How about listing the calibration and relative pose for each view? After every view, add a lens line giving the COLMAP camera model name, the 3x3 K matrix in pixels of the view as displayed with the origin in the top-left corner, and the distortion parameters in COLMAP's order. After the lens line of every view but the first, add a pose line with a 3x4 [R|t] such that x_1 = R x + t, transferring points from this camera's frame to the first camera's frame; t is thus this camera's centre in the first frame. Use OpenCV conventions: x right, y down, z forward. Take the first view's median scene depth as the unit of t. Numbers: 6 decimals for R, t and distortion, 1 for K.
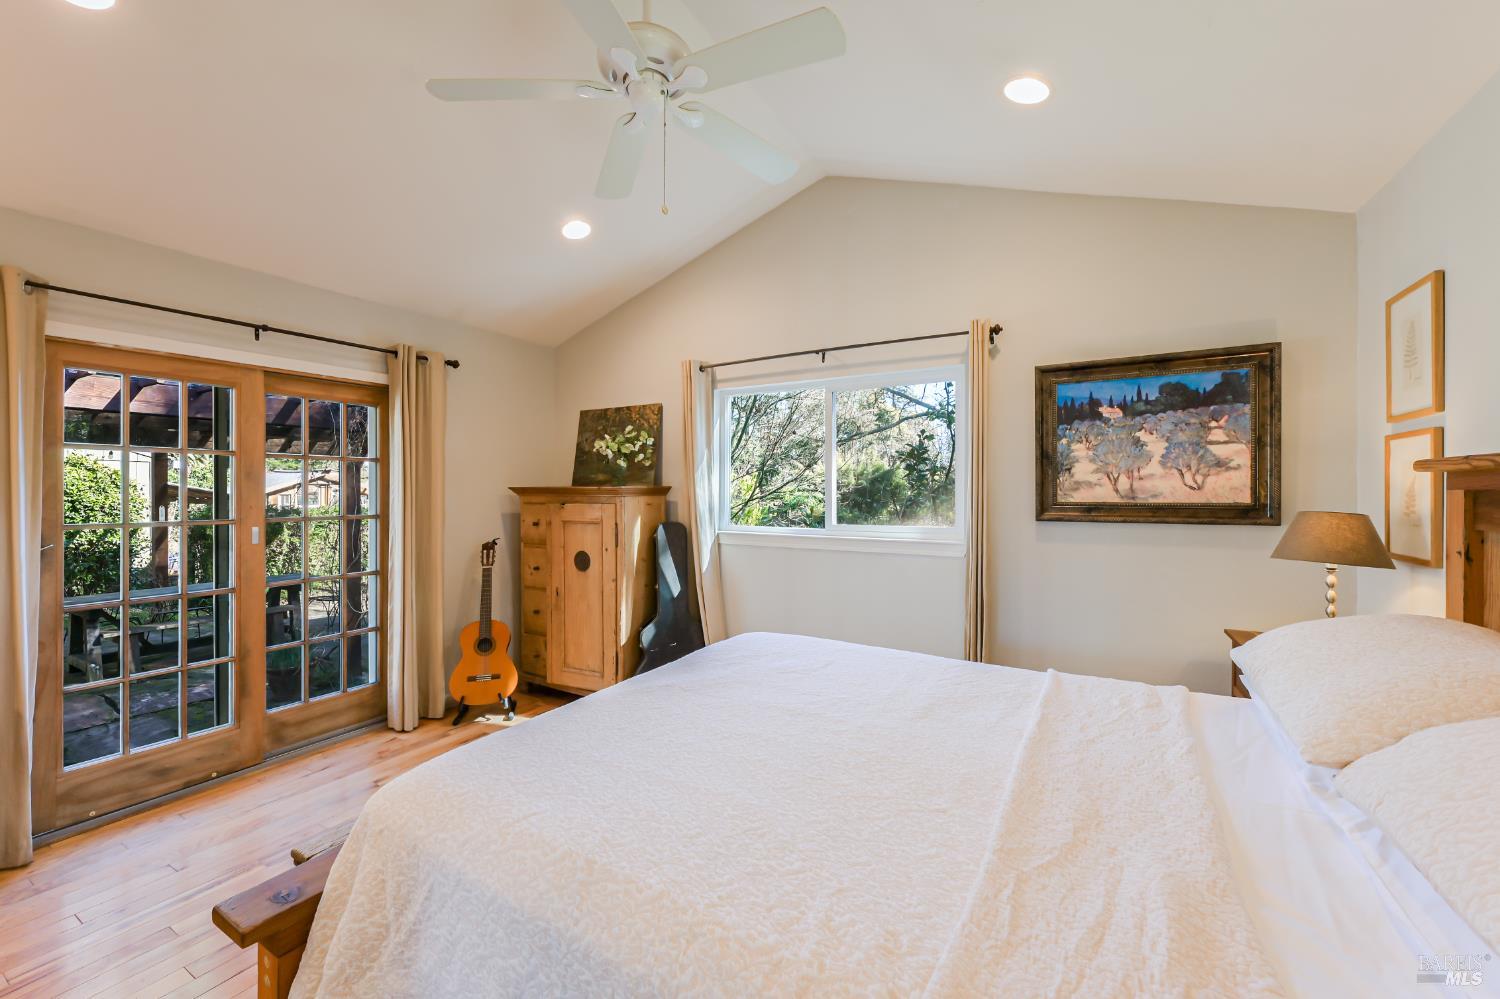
lens RADIAL K [[595.2, 0, 750.0], [0, 595.2, 499.5], [0, 0, 1]] dist [0.008479, -0.000242]
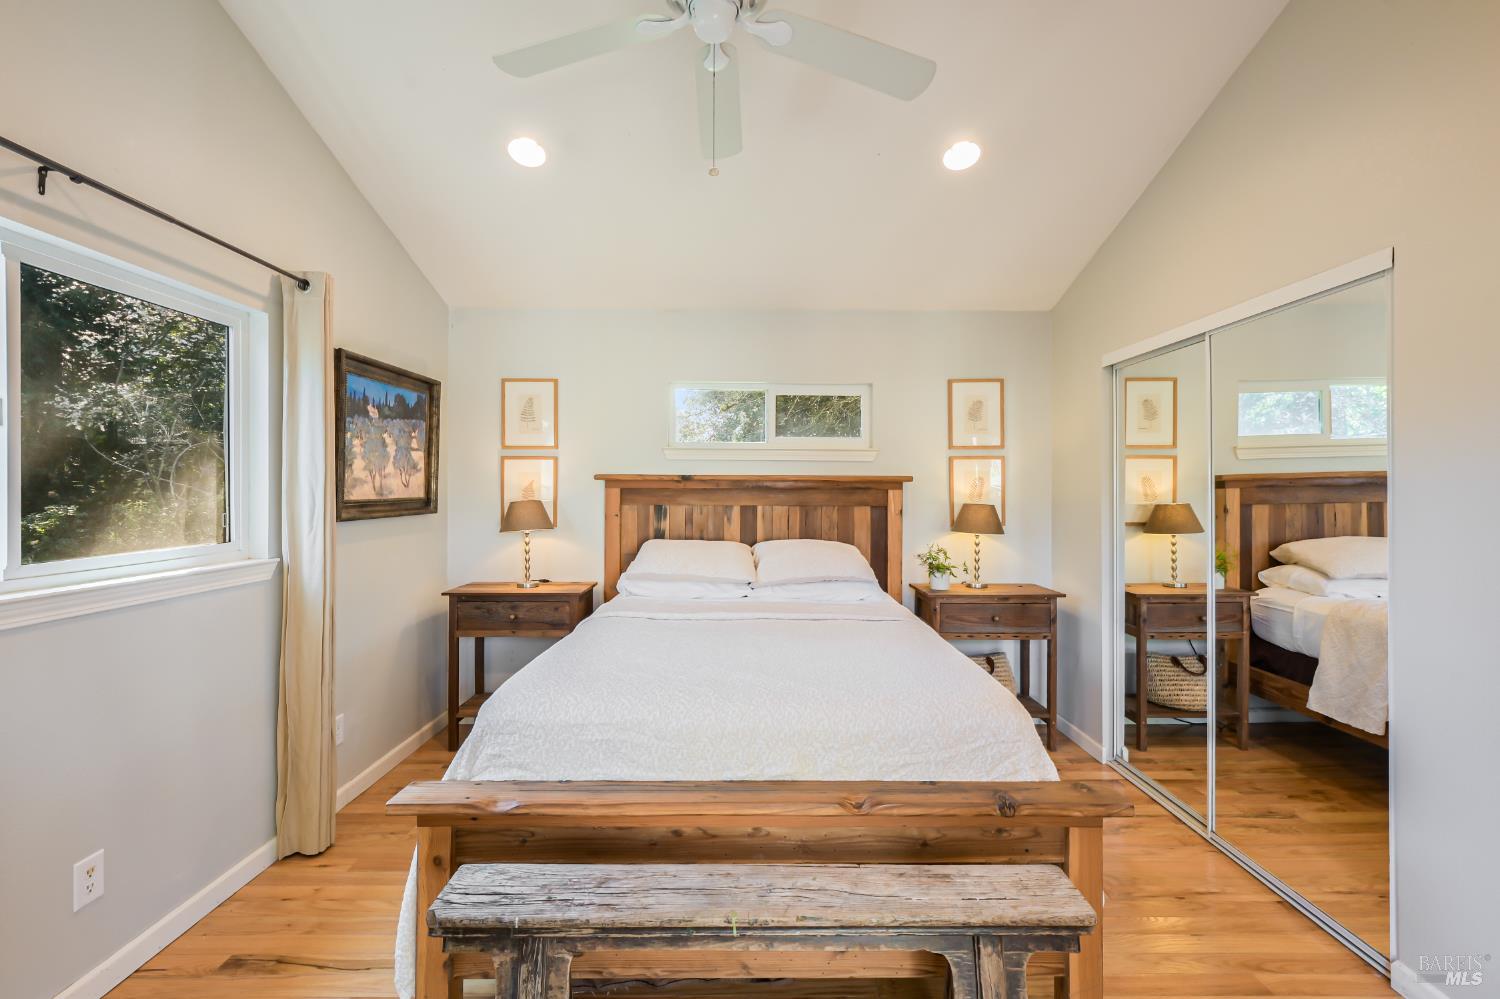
lens RADIAL K [[656.9, 0, 747.0], [0, 656.9, 493.2], [0, 0, 1]] dist [-0.000804, -0.000070]
pose [[-0.503650, -0.007853, 0.863872, -0.704544], [0.012222, 0.999794, 0.016214, -0.016276], [-0.863822, 0.018724, -0.503450, 1.019495]]
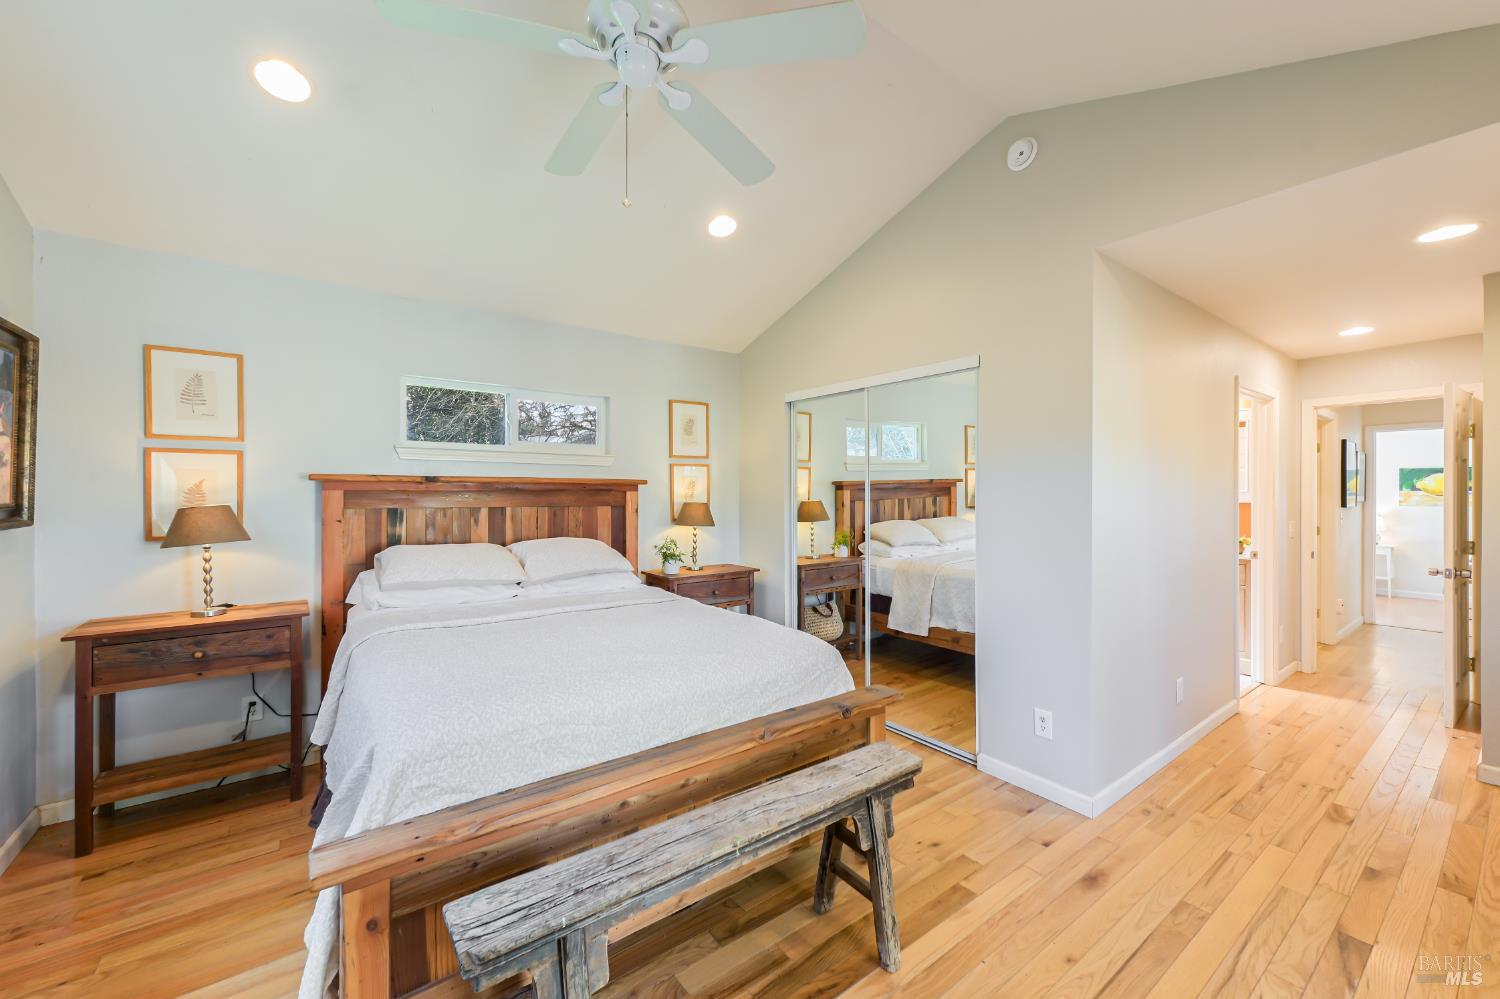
lens RADIAL K [[595.2, 0, 750.0], [0, 595.2, 499.5], [0, 0, 1]] dist [0.008479, -0.000242]
pose [[-0.919973, -0.008415, 0.391891, -0.496817], [0.004178, 0.999502, 0.031270, -0.021508], [-0.391959, 0.030404, -0.919480, 1.280047]]
